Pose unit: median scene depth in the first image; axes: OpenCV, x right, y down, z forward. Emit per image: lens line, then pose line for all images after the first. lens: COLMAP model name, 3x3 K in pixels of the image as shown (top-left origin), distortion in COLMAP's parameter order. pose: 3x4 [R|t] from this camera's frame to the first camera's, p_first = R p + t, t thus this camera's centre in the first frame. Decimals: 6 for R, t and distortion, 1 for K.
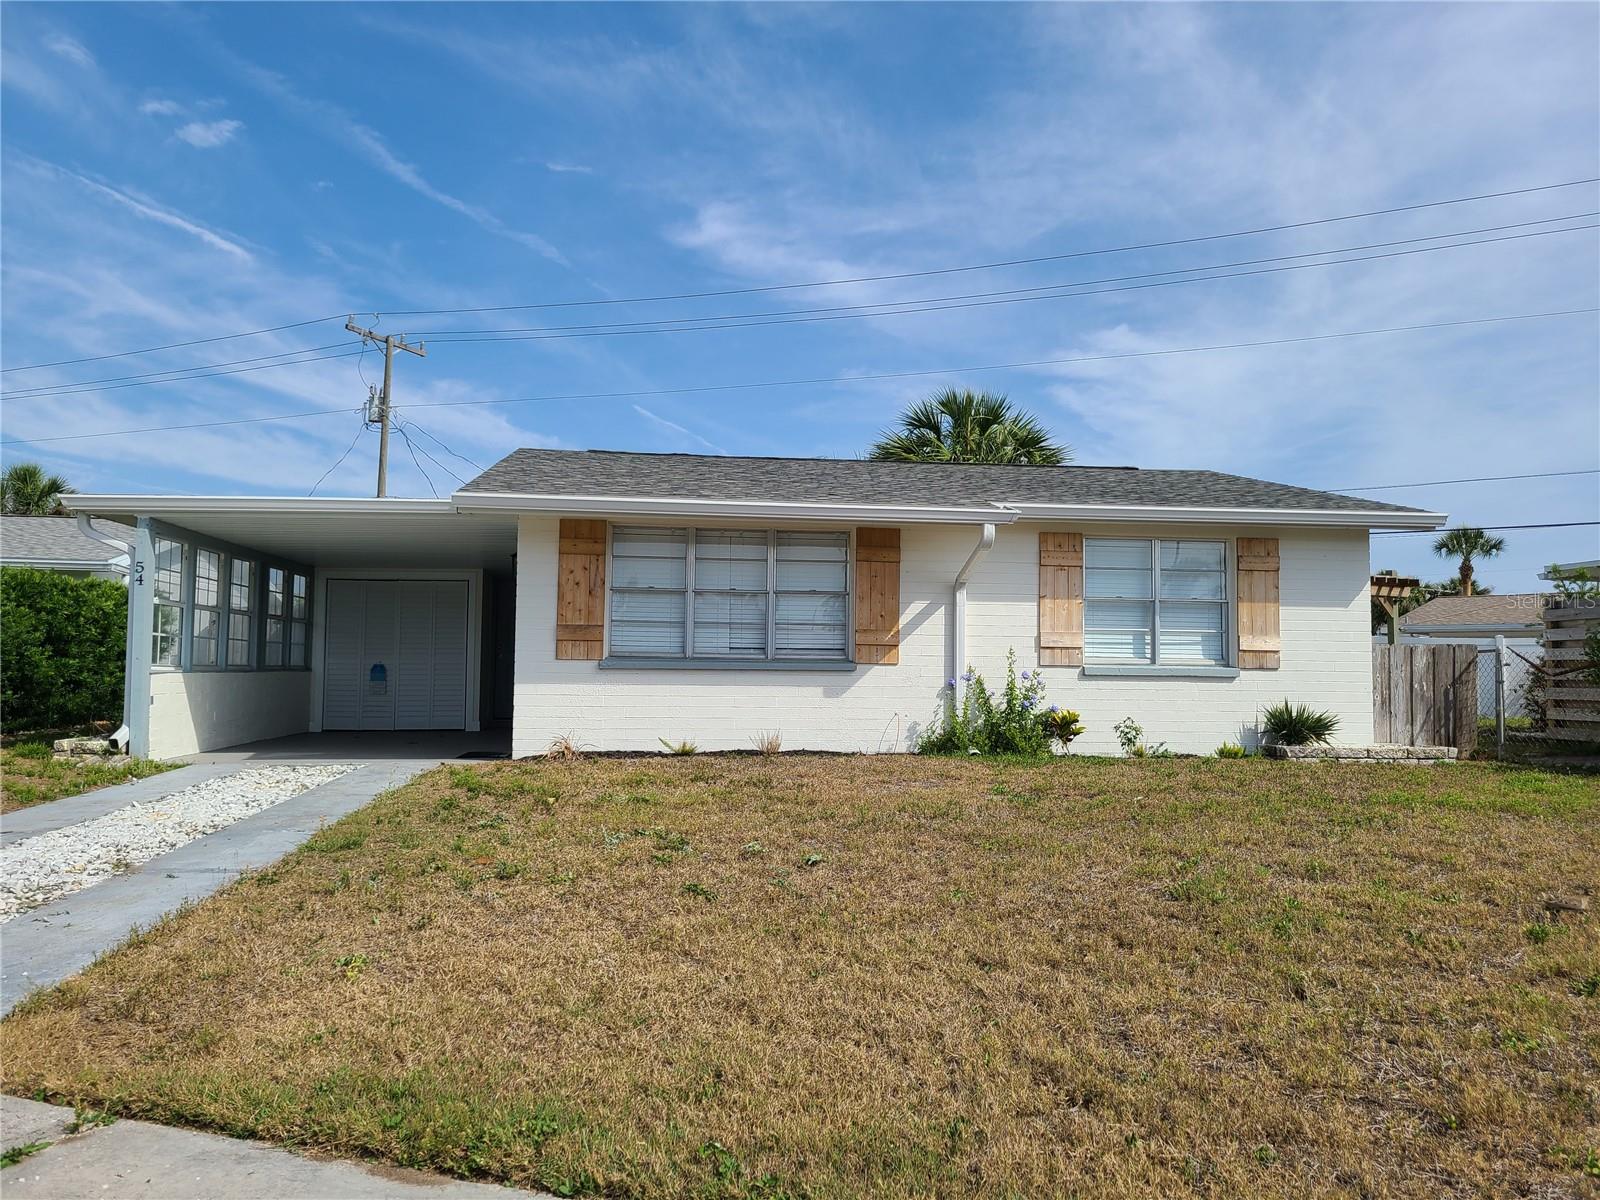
lens RADIAL K [[1216.8, 0, 793.5], [0, 1216.8, 607.3], [0, 0, 1]] dist [0.048404, -0.015011]
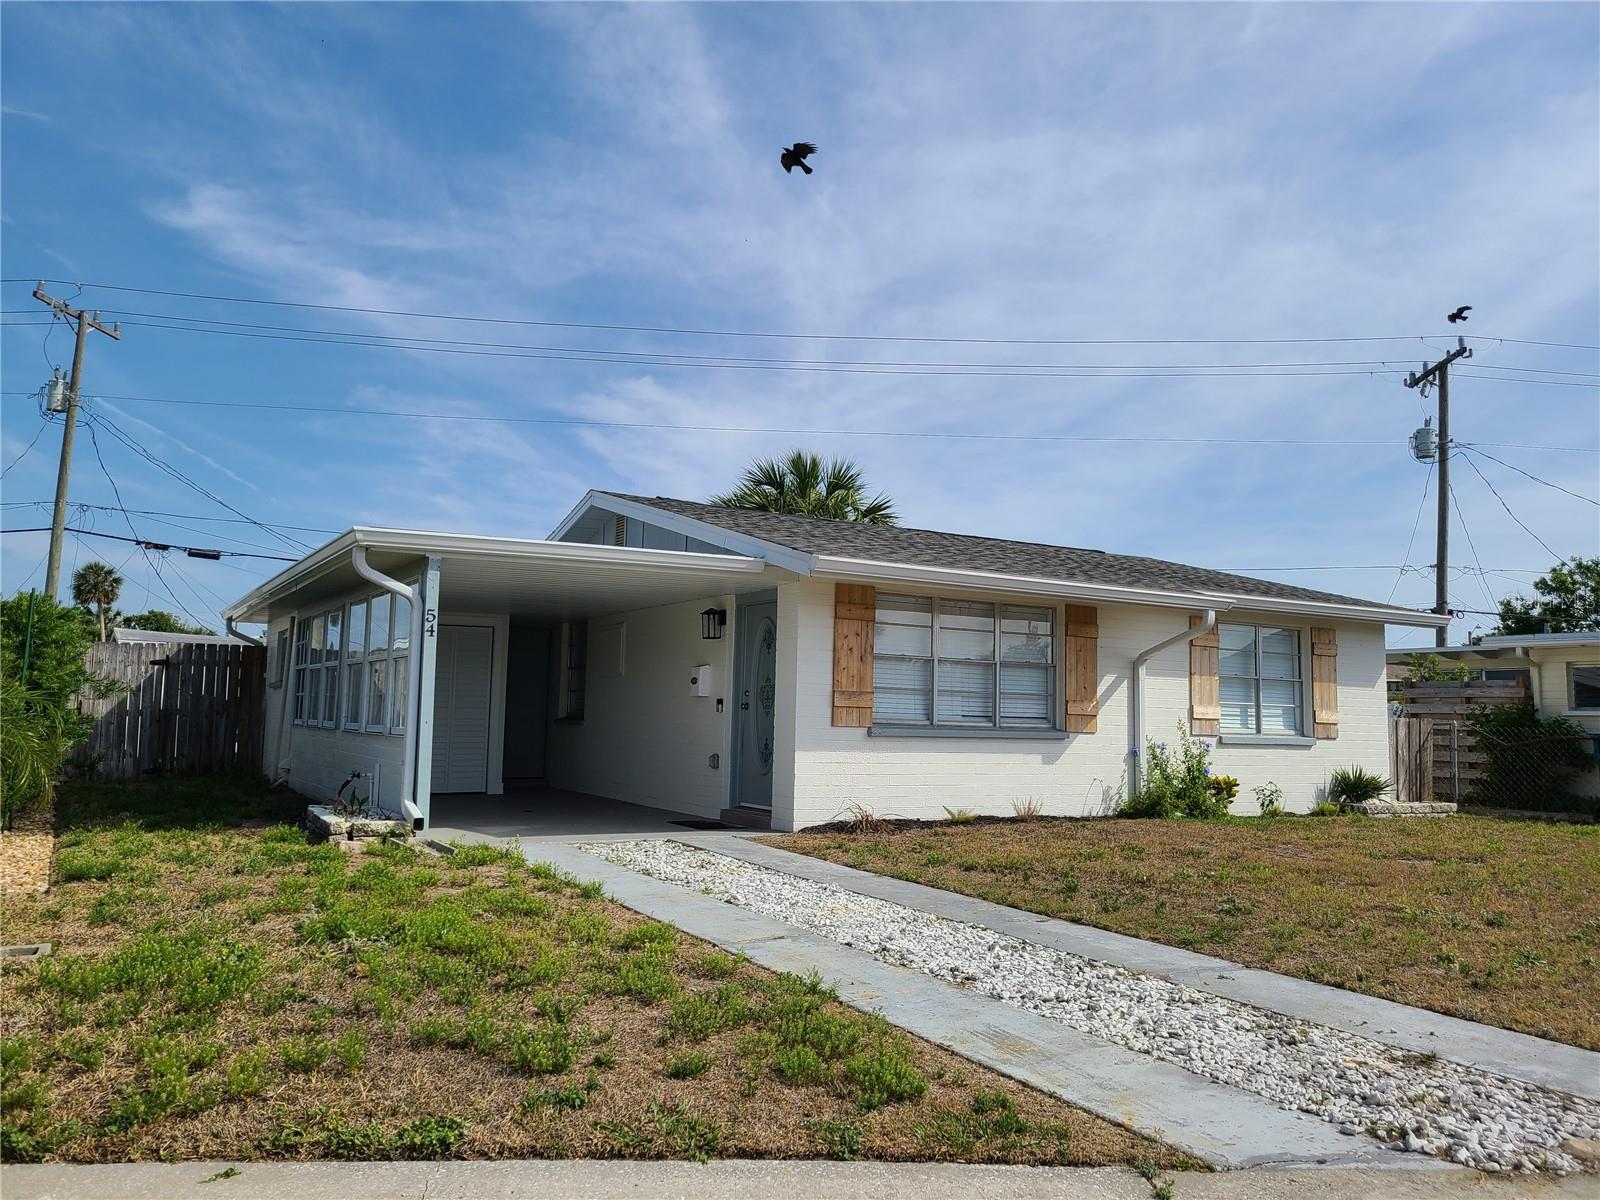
lens RADIAL K [[1216.8, 0, 792.8], [0, 1216.8, 596.9], [0, 0, 1]] dist [0.048404, -0.015011]
pose [[0.917470, 0.050474, 0.394589, -0.299875], [-0.035209, 0.998328, -0.045836, -0.007347], [-0.396243, 0.028160, 0.917714, 0.055459]]
